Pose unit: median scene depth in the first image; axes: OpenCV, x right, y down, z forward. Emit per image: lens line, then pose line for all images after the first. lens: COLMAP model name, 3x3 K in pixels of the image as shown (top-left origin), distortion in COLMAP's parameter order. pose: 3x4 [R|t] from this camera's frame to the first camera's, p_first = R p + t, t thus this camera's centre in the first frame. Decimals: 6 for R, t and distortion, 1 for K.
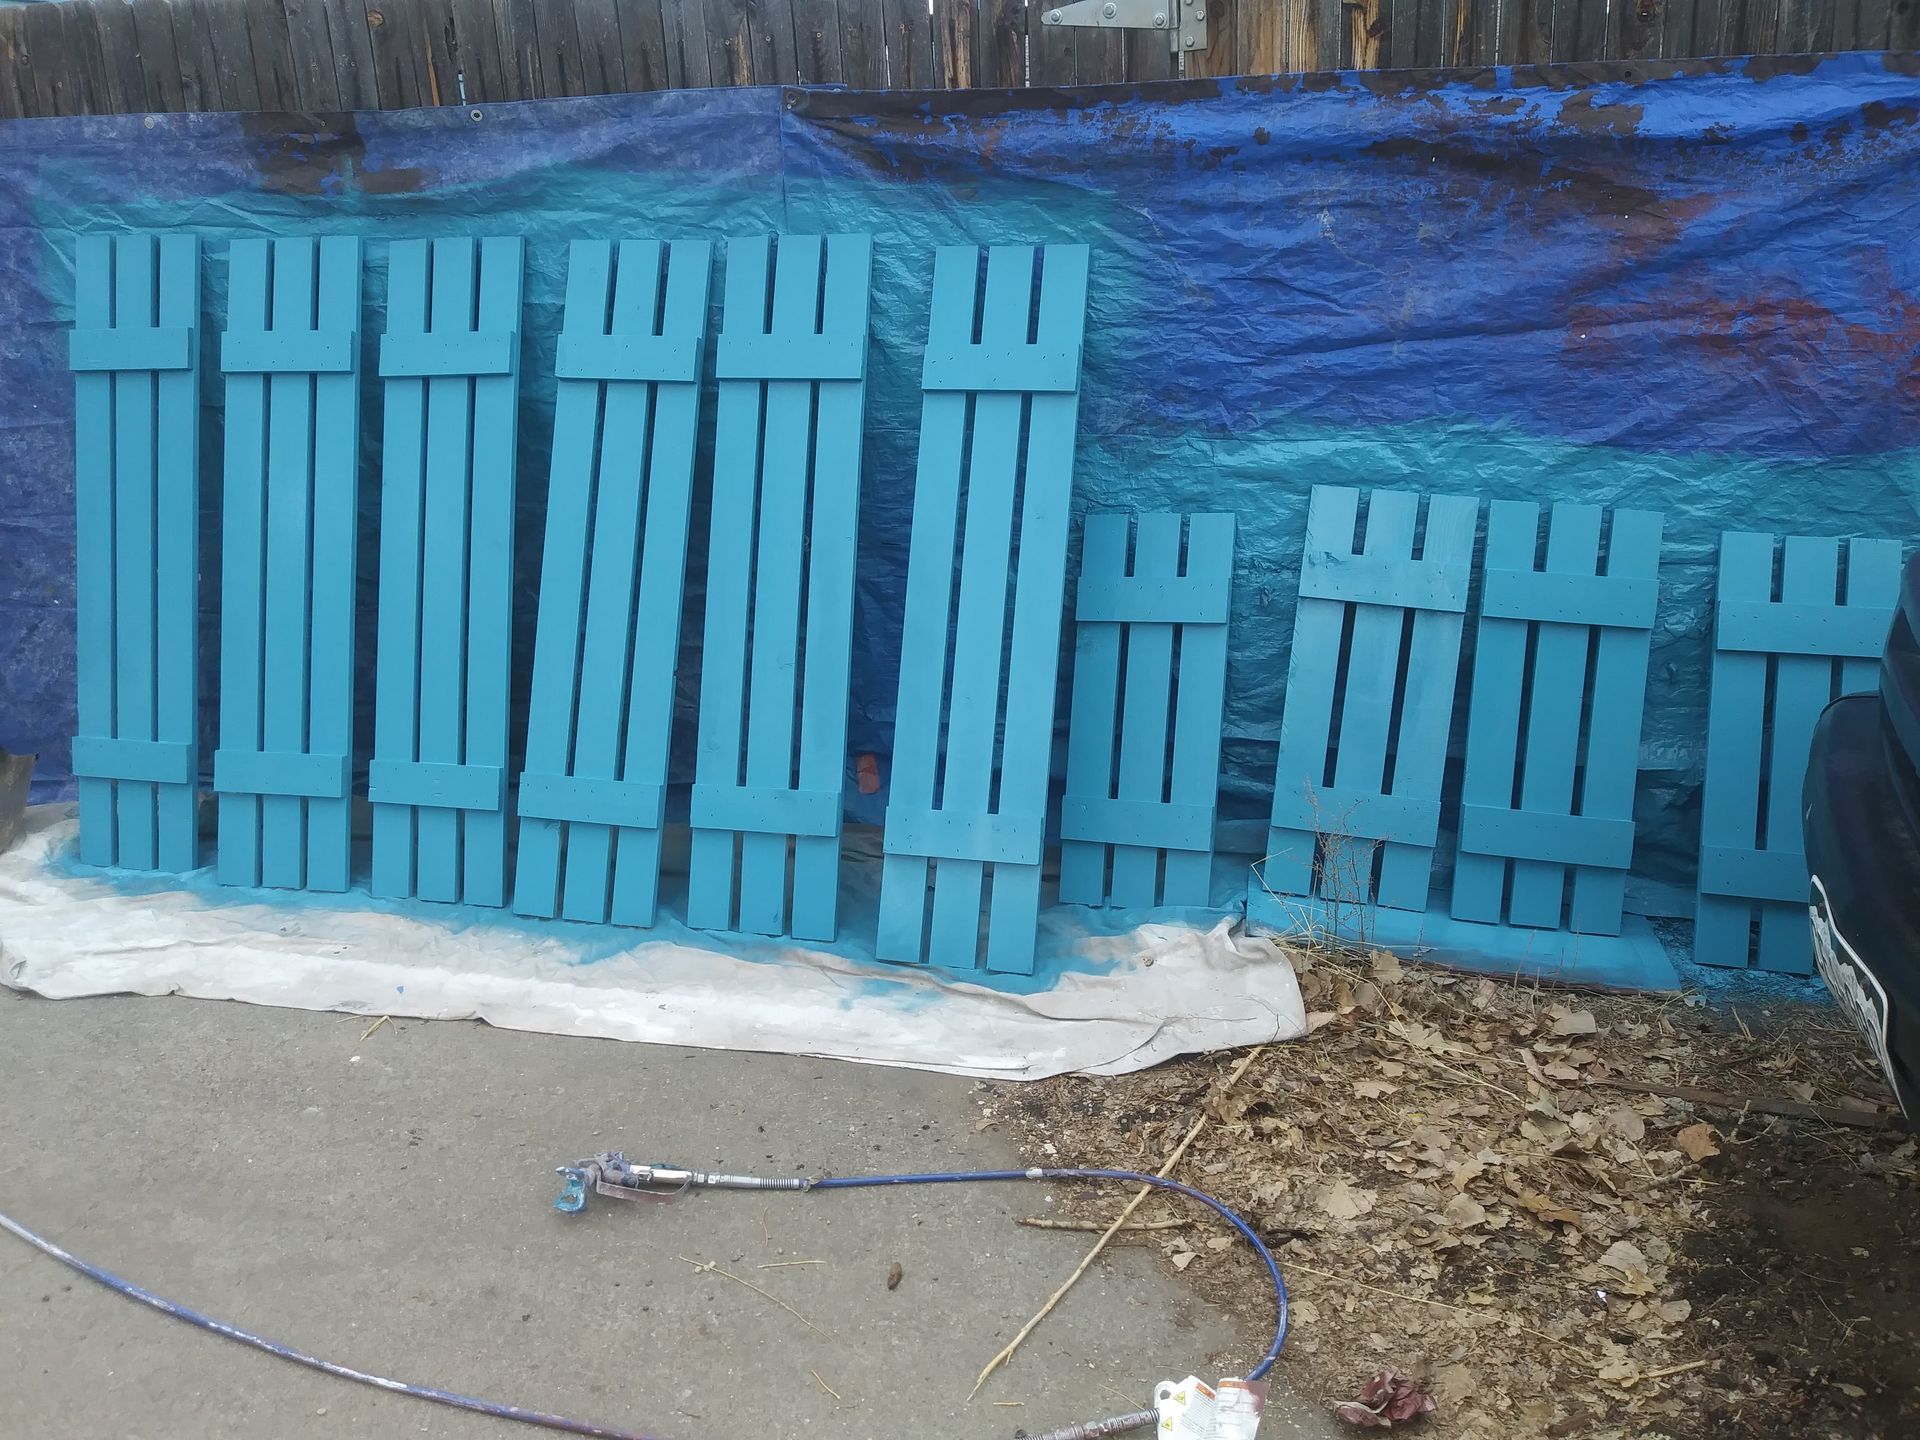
lens RADIAL K [[1545.4, 0, 960.4], [0, 1545.4, 739.6], [0, 0, 1]] dist [0.036737, -0.078615]
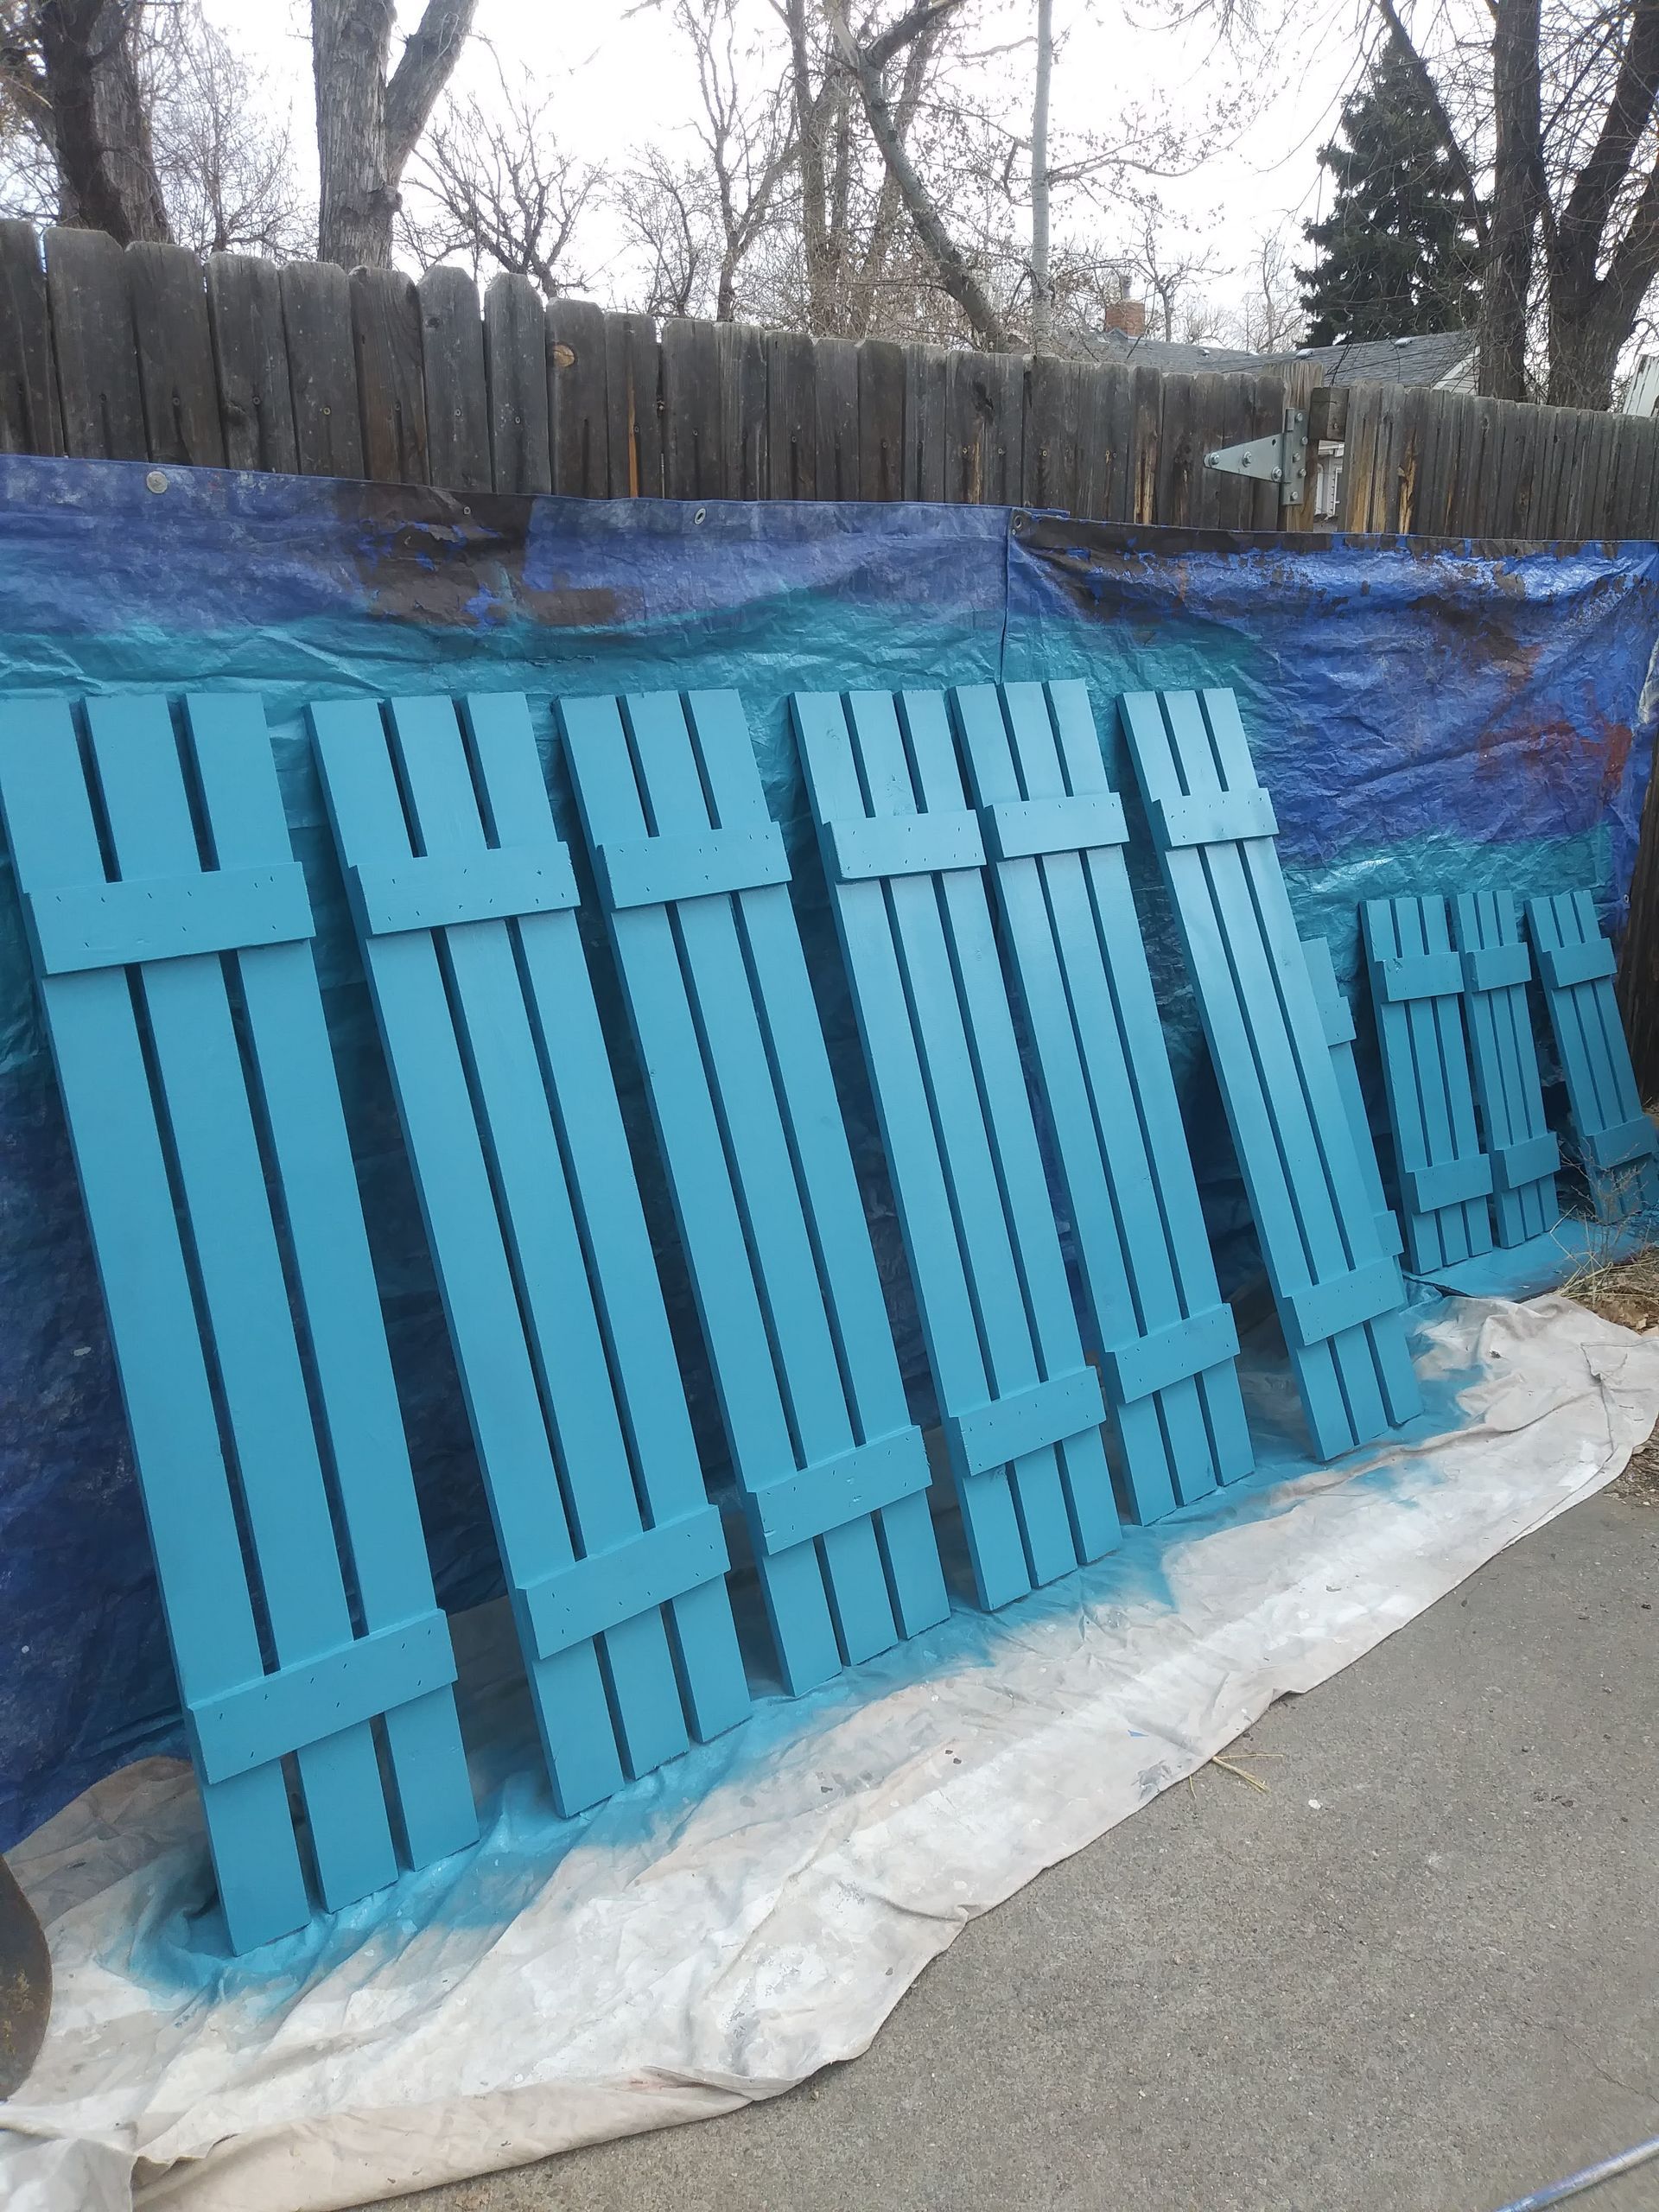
lens RADIAL K [[1782.1, 0, 829.5], [0, 1782.1, 1106.0], [0, 0, 1]] dist [-0.003312, -0.004373]
pose [[0.578882, -0.200240, 0.790442, -0.977481], [0.255144, 0.965183, 0.057652, -0.188527], [-0.774465, 0.168303, 0.609818, 0.538702]]
